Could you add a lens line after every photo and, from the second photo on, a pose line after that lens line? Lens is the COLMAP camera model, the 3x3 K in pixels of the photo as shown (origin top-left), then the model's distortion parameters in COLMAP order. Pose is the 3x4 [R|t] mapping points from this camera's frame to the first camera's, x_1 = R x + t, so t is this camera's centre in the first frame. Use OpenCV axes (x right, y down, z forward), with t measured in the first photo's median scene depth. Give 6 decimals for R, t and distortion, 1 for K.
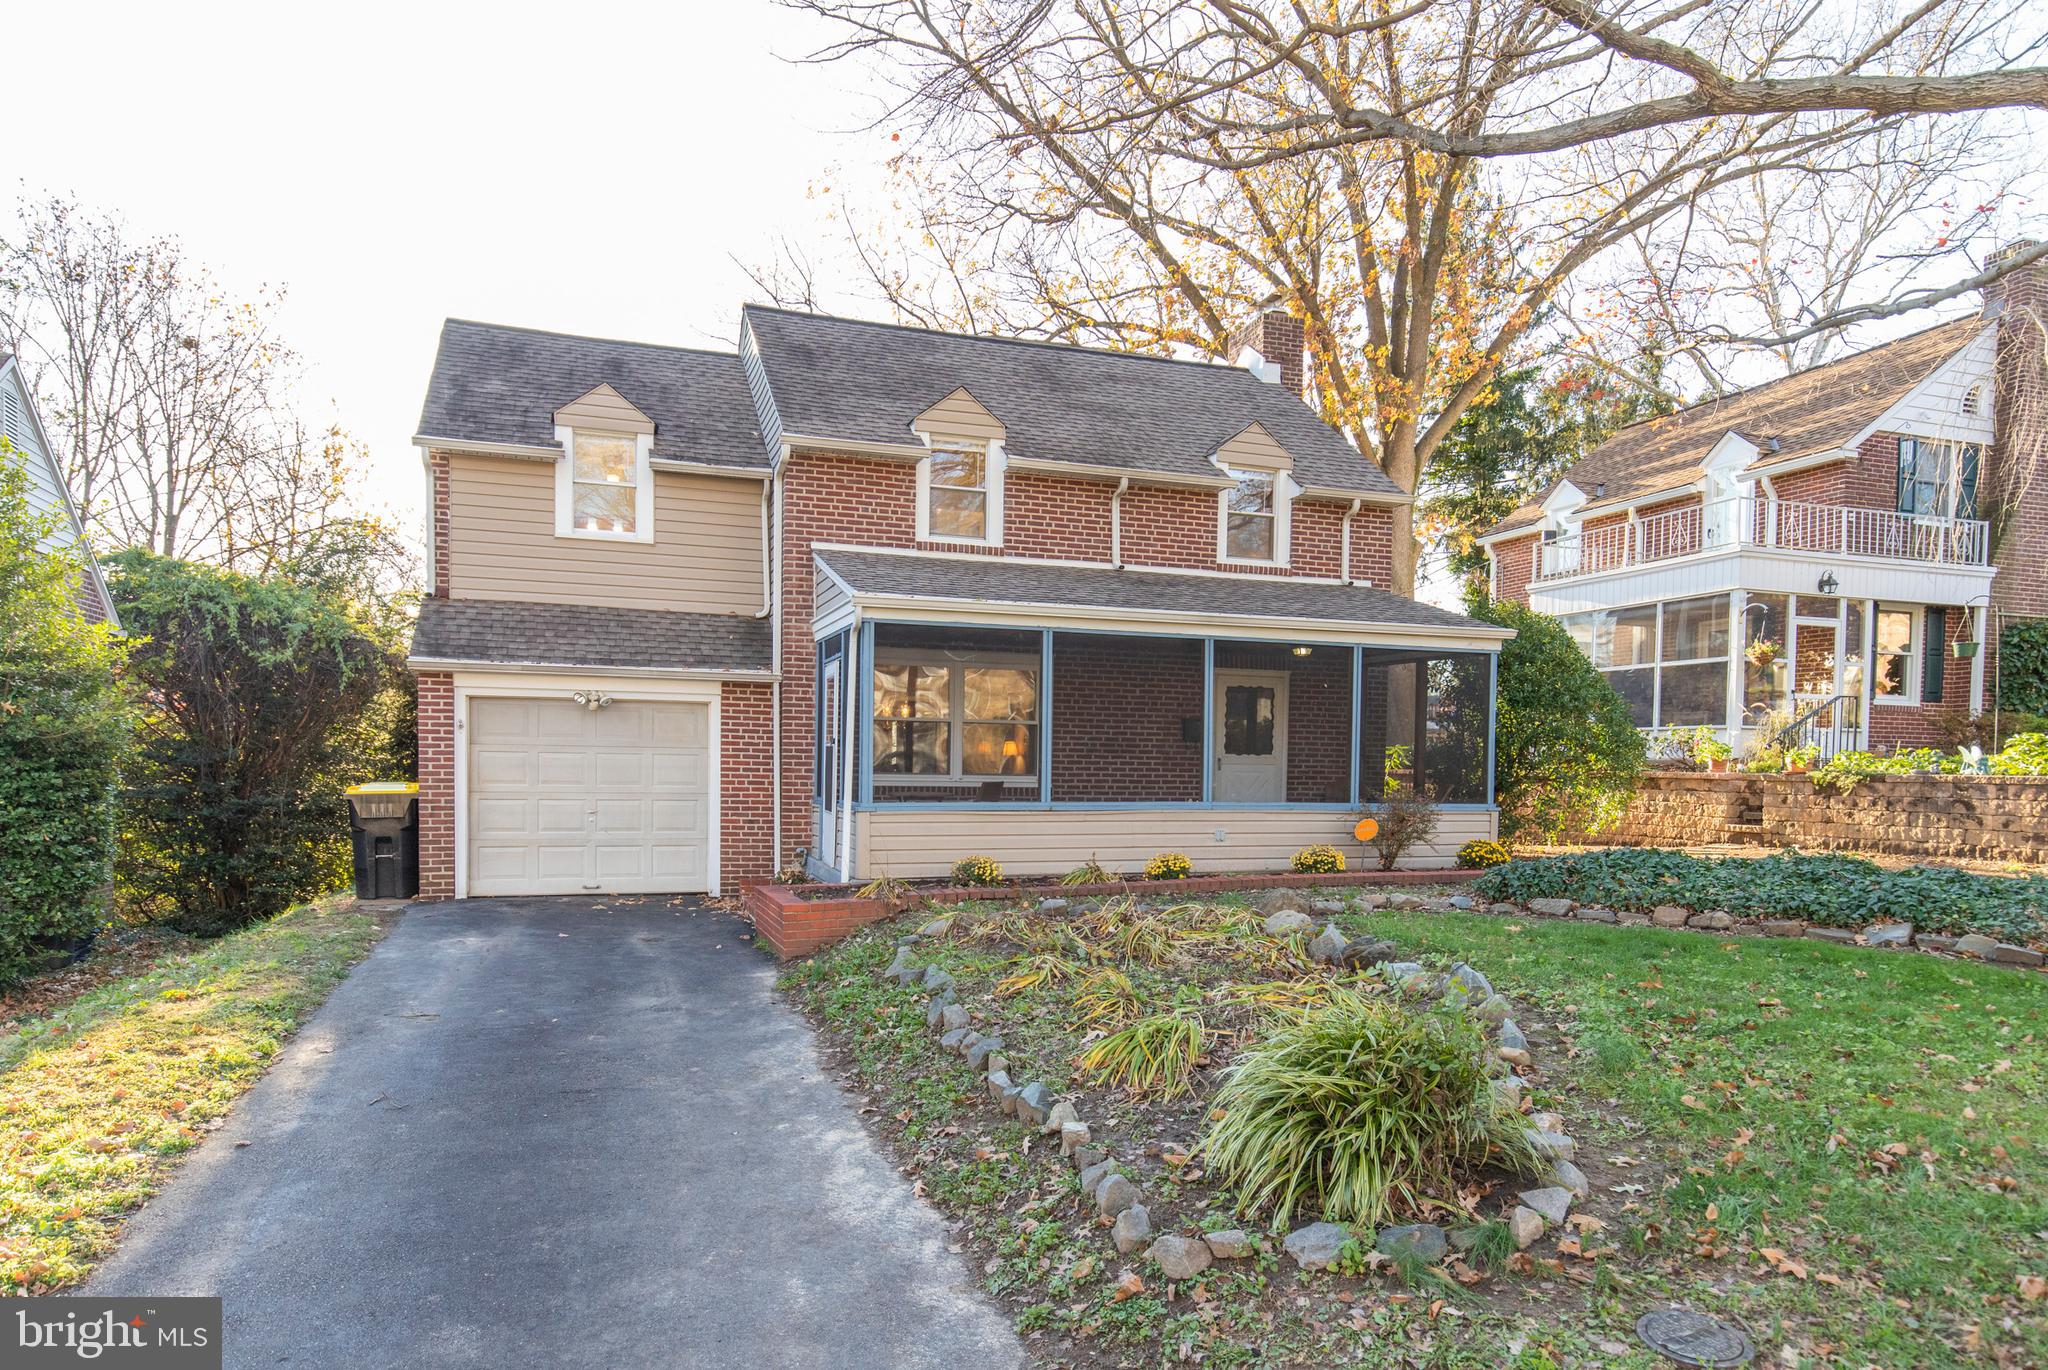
lens RADIAL K [[1227.9, 0, 1029.2], [0, 1227.9, 808.6], [0, 0, 1]] dist [0.001074, -0.000269]
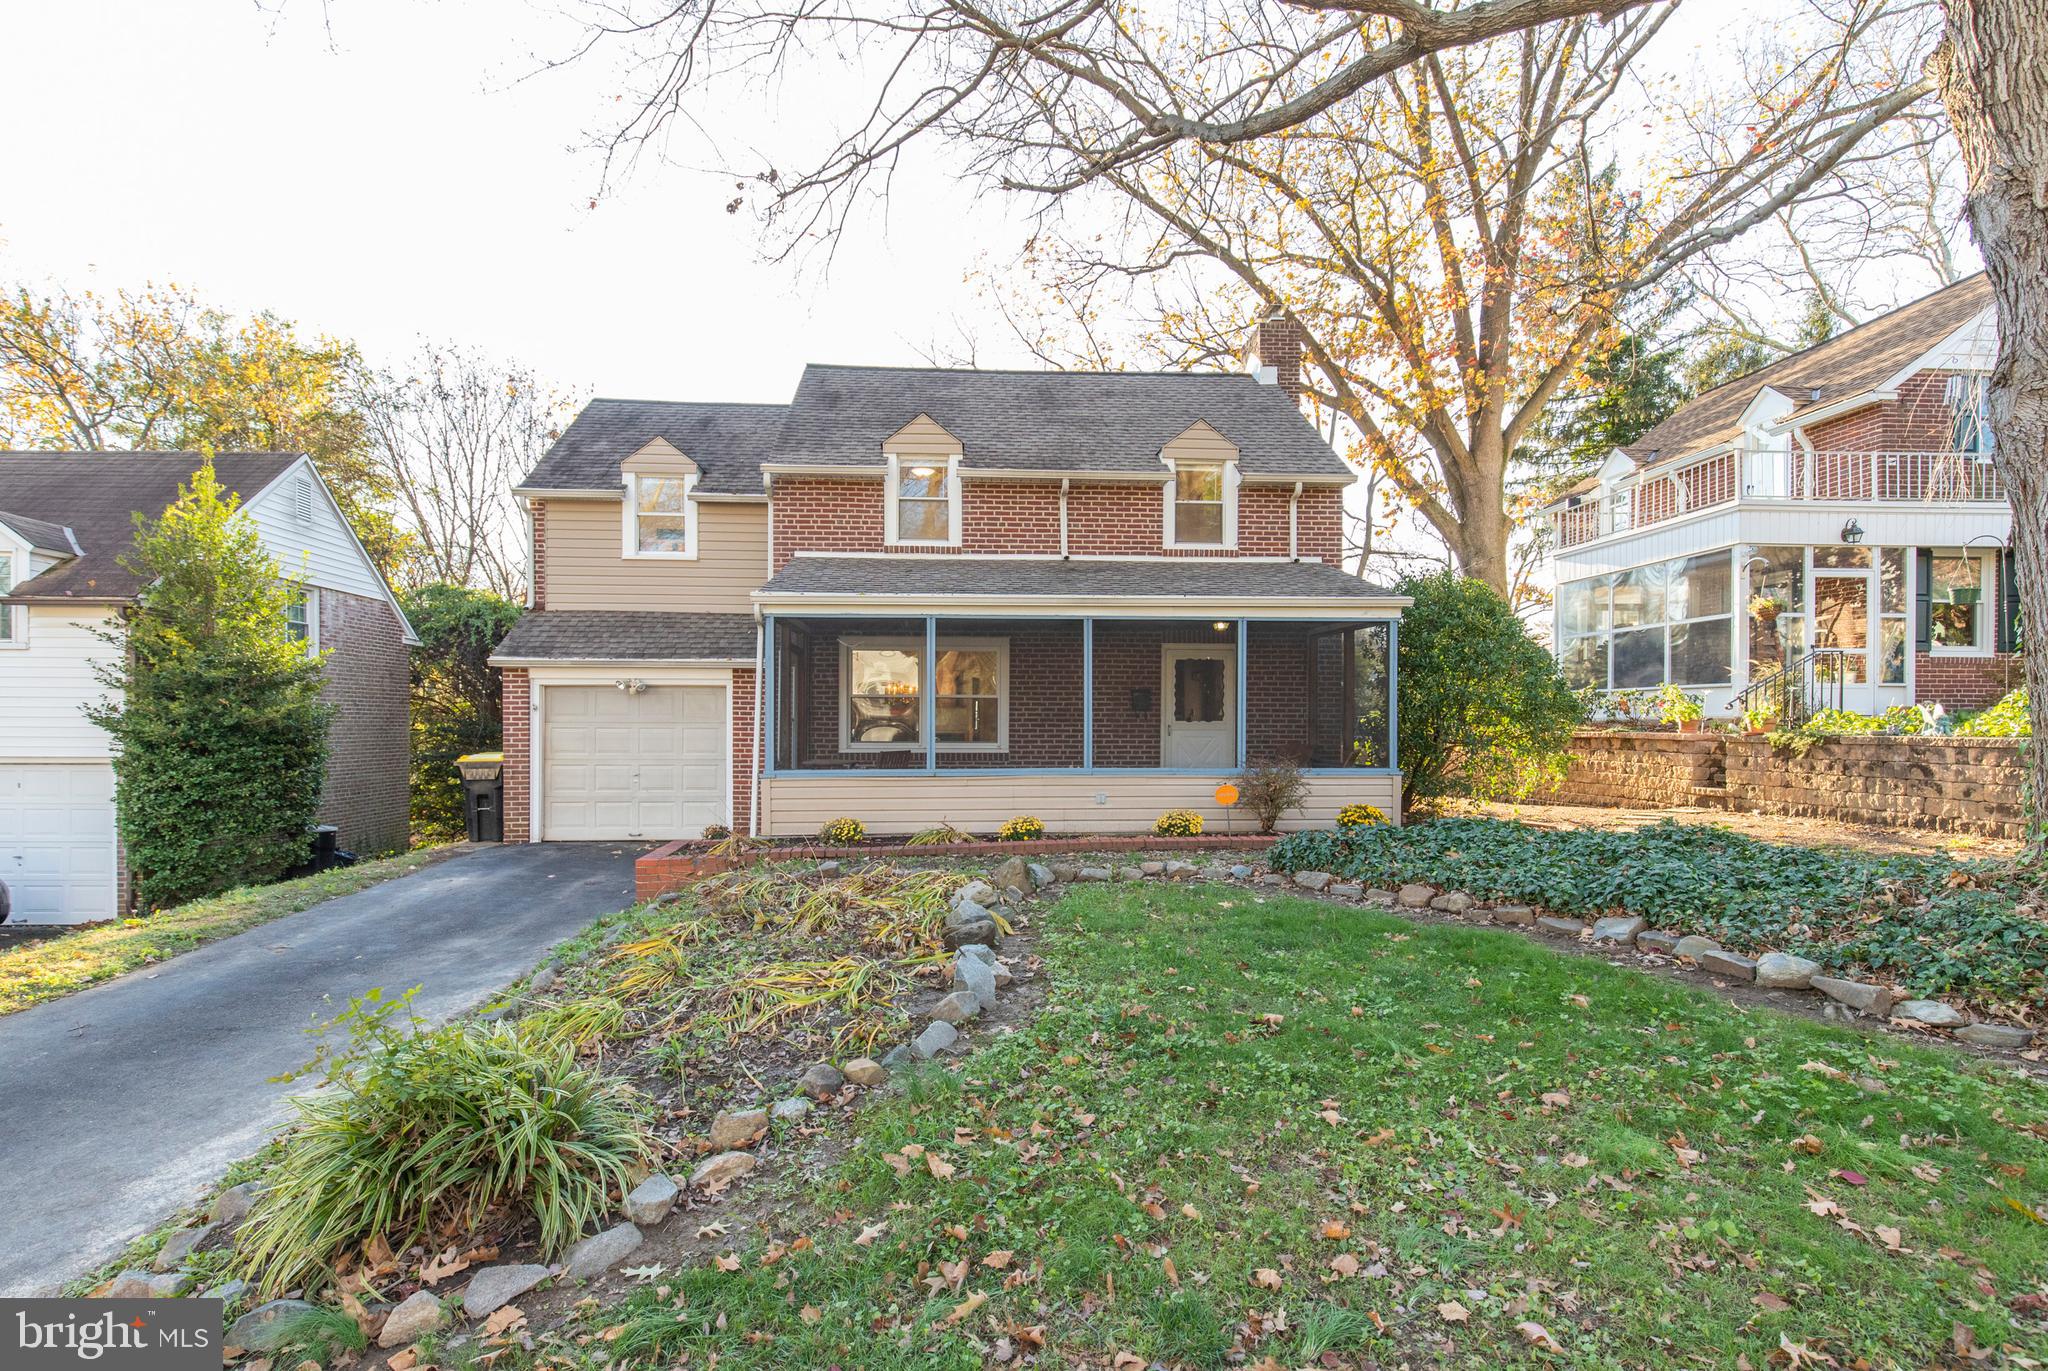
lens RADIAL K [[983.6, 0, 1019.2], [0, 983.6, 727.6], [0, 0, 1]] dist [-0.000170, 0.000975]
pose [[0.966386, -0.011717, -0.256829, 0.269822], [0.003524, 0.999471, -0.032338, -0.011256], [0.257072, 0.030346, 0.965916, 0.121318]]
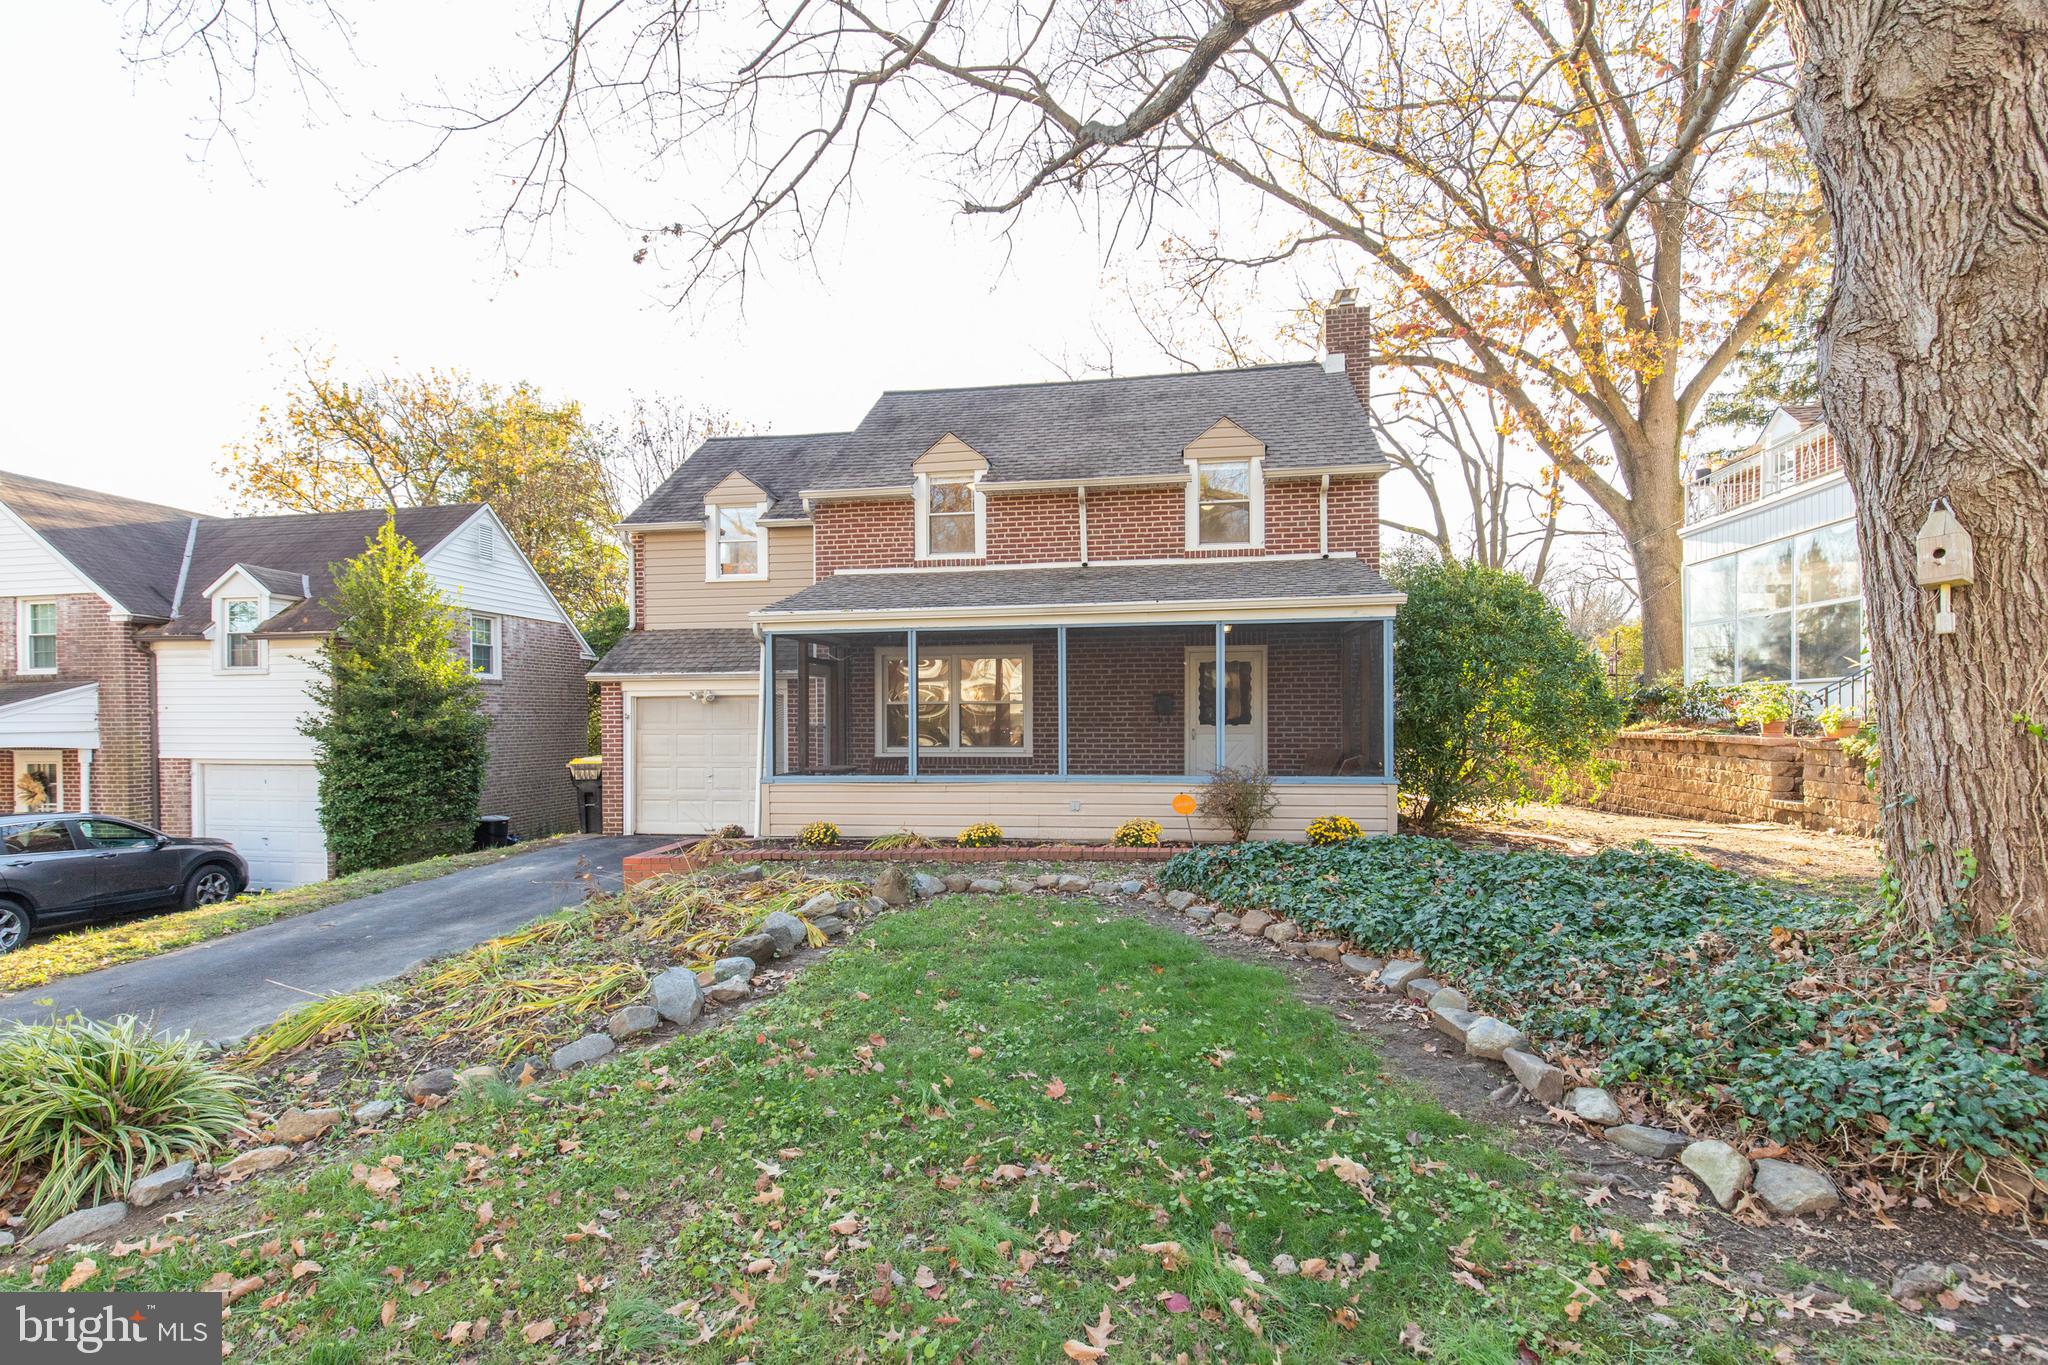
lens RADIAL K [[945.8, 0, 1021.3], [0, 945.8, 720.5], [0, 0, 1]] dist [-0.001617, -0.000638]
pose [[0.884450, -0.018789, -0.466256, 0.441238], [0.003803, 0.999446, -0.033062, -0.022766], [0.466619, 0.027468, 0.884032, 0.201353]]
